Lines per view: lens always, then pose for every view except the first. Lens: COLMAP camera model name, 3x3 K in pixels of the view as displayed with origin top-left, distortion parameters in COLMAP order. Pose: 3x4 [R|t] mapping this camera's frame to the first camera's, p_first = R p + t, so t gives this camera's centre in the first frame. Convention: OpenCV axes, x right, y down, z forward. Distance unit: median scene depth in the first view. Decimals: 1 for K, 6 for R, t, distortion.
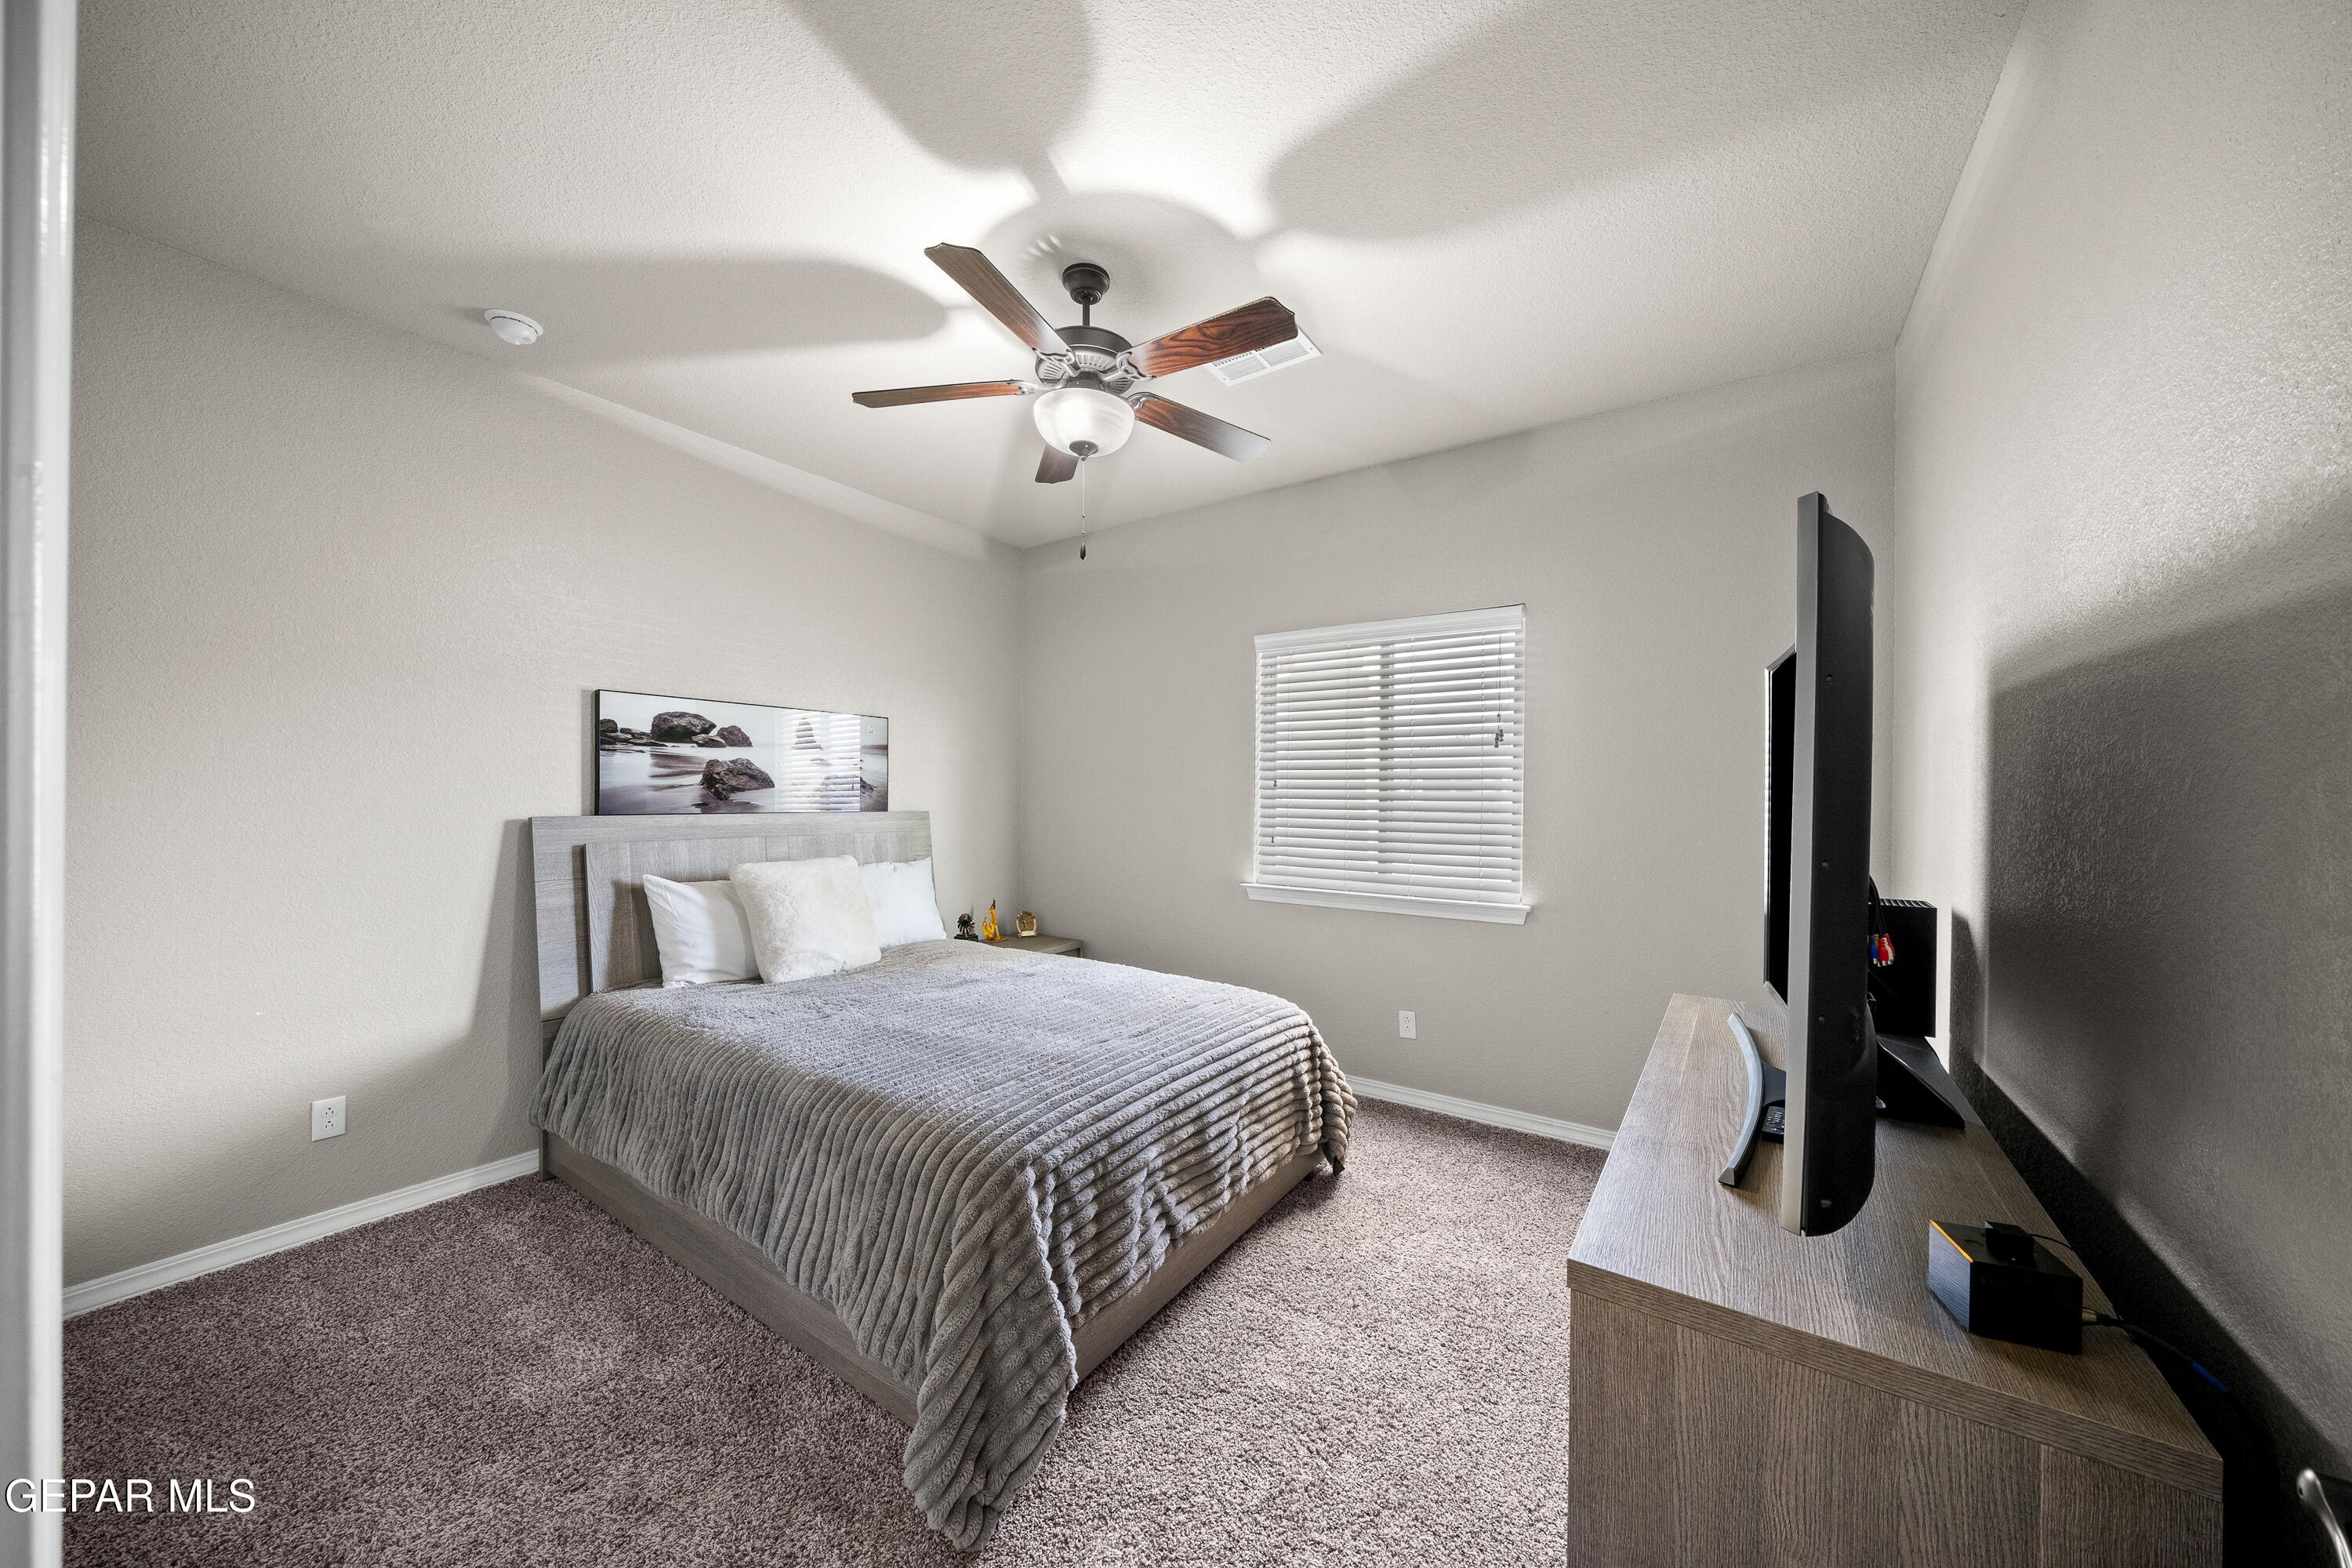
lens RADIAL K [[810.5, 0, 1176.6], [0, 810.5, 792.2], [0, 0, 1]] dist [-0.007386, 0.000544]
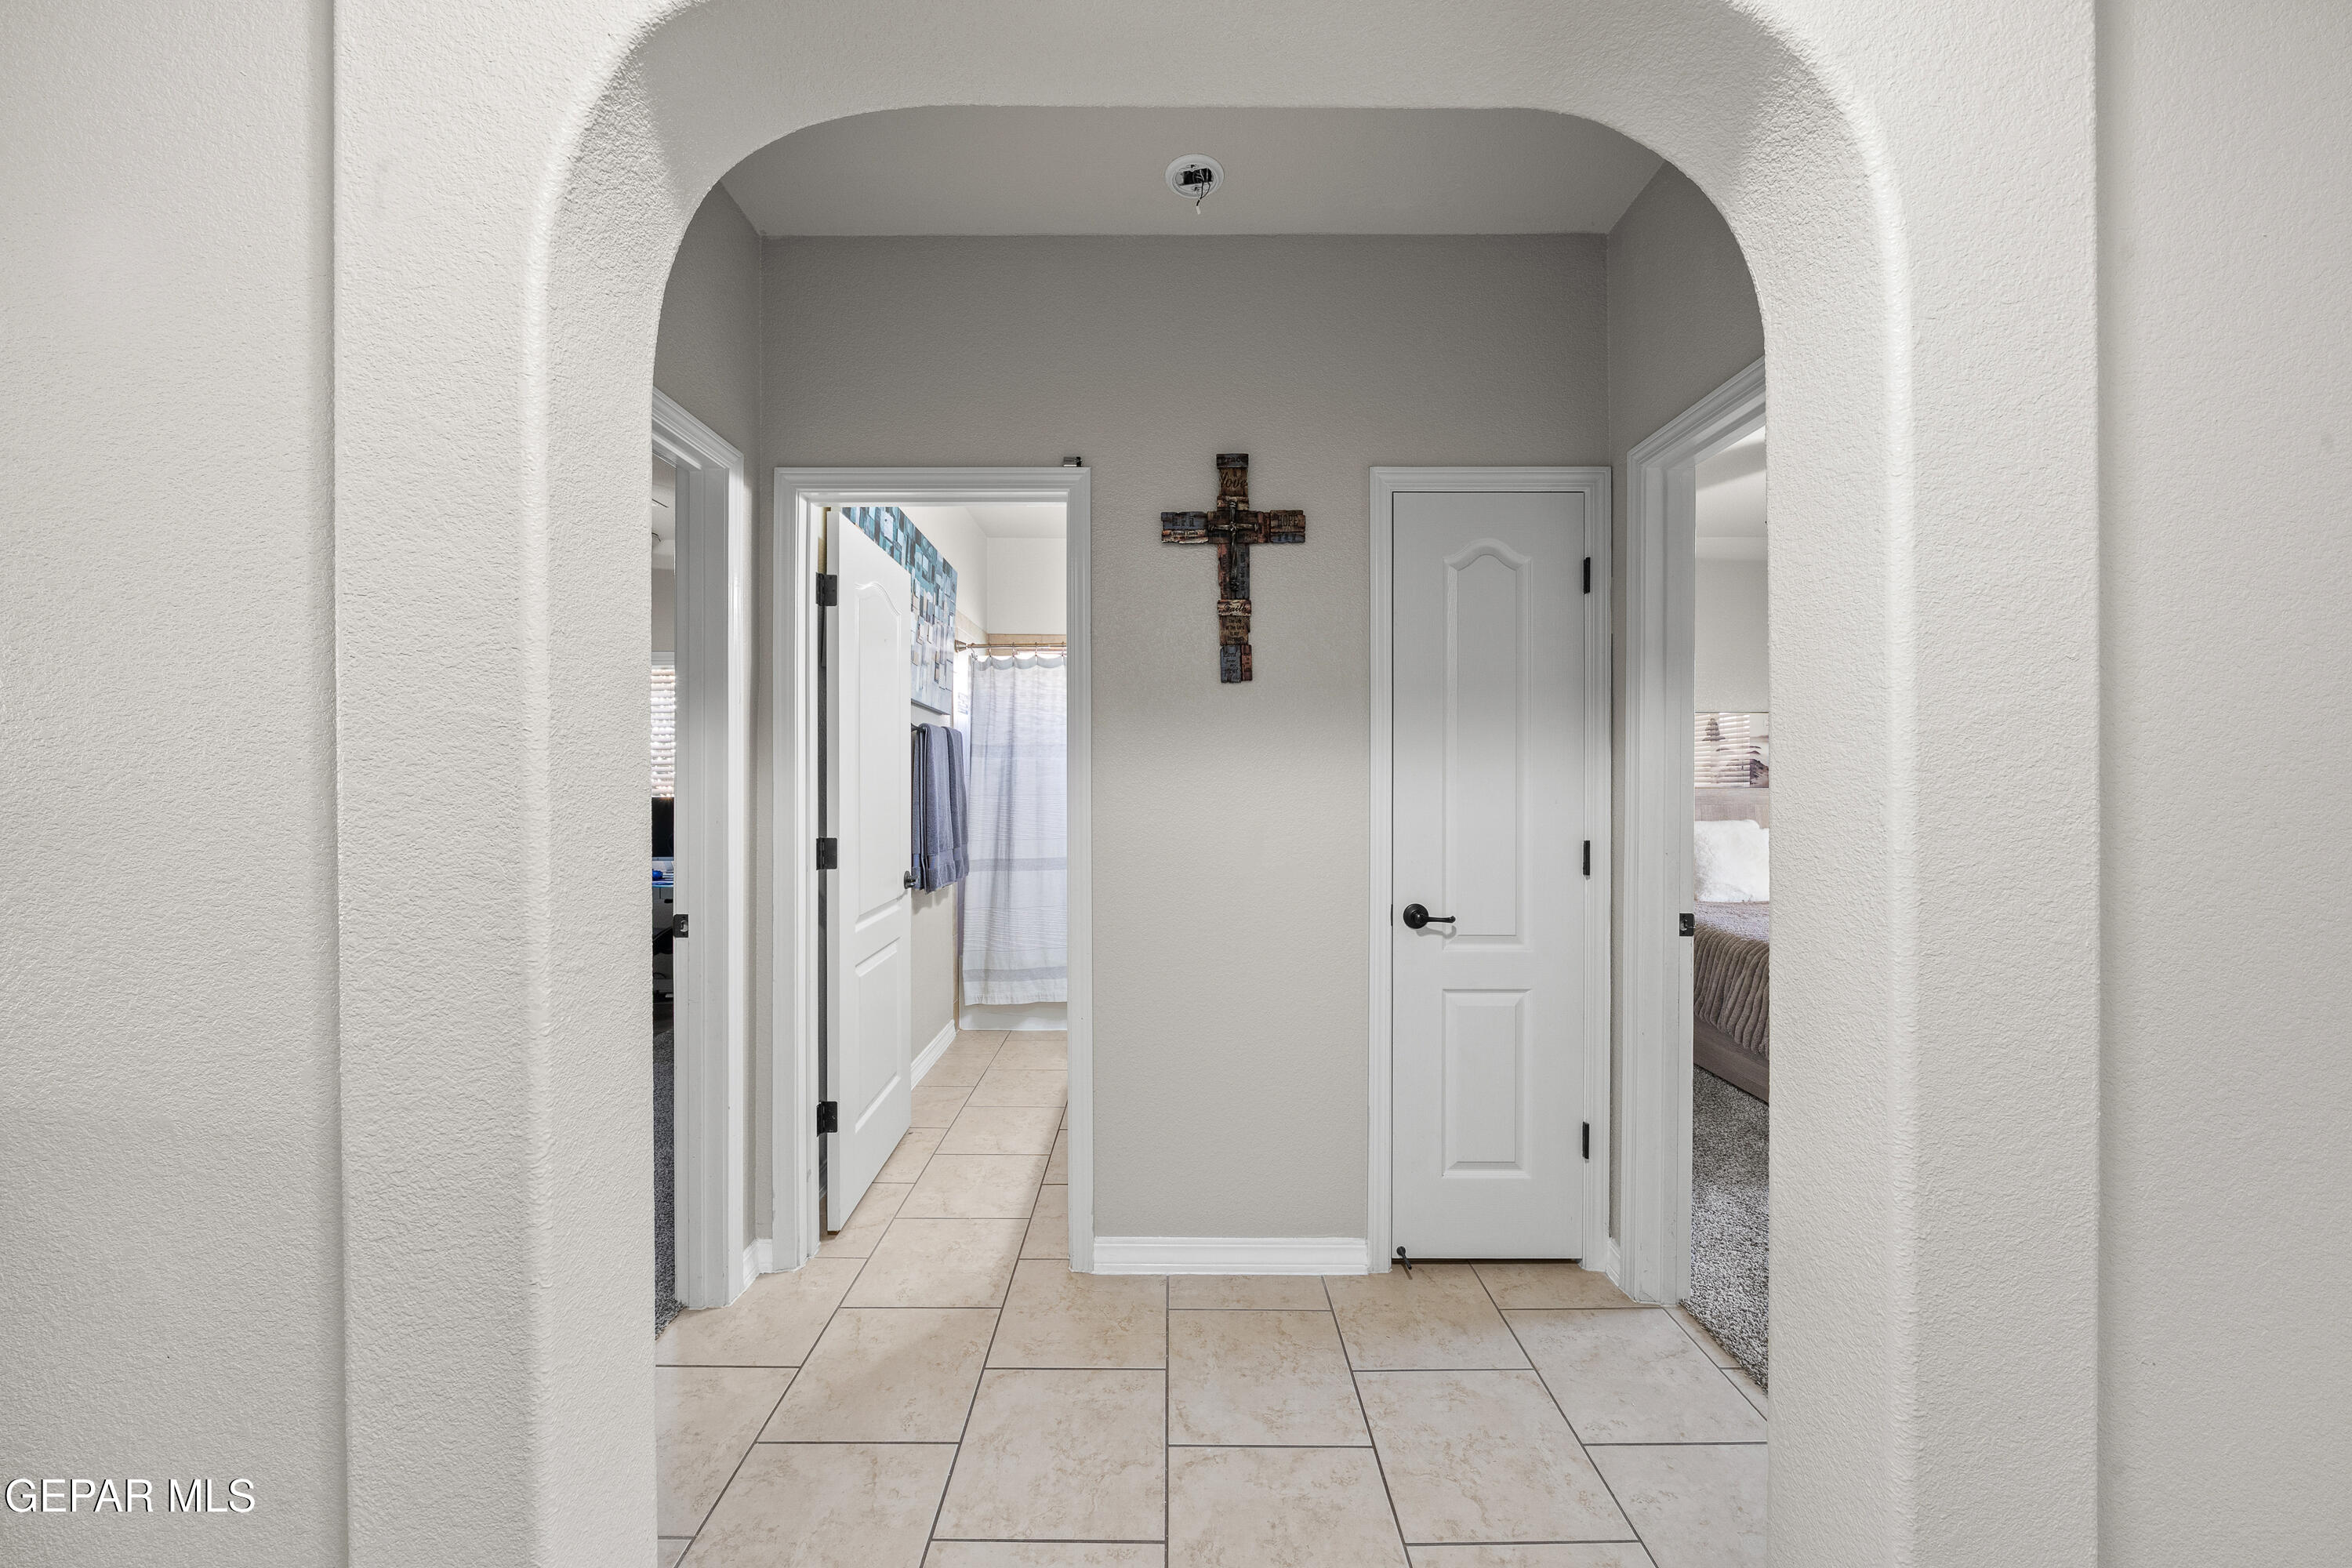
lens RADIAL K [[810.5, 0, 1184.6], [0, 810.5, 768.4], [0, 0, 1]] dist [-0.007386, 0.000544]
pose [[0.571367, -0.007304, -0.820662, 0.288314], [0.006423, 0.999970, -0.004428, -0.009924], [0.820669, -0.002741, 0.571397, -0.991668]]
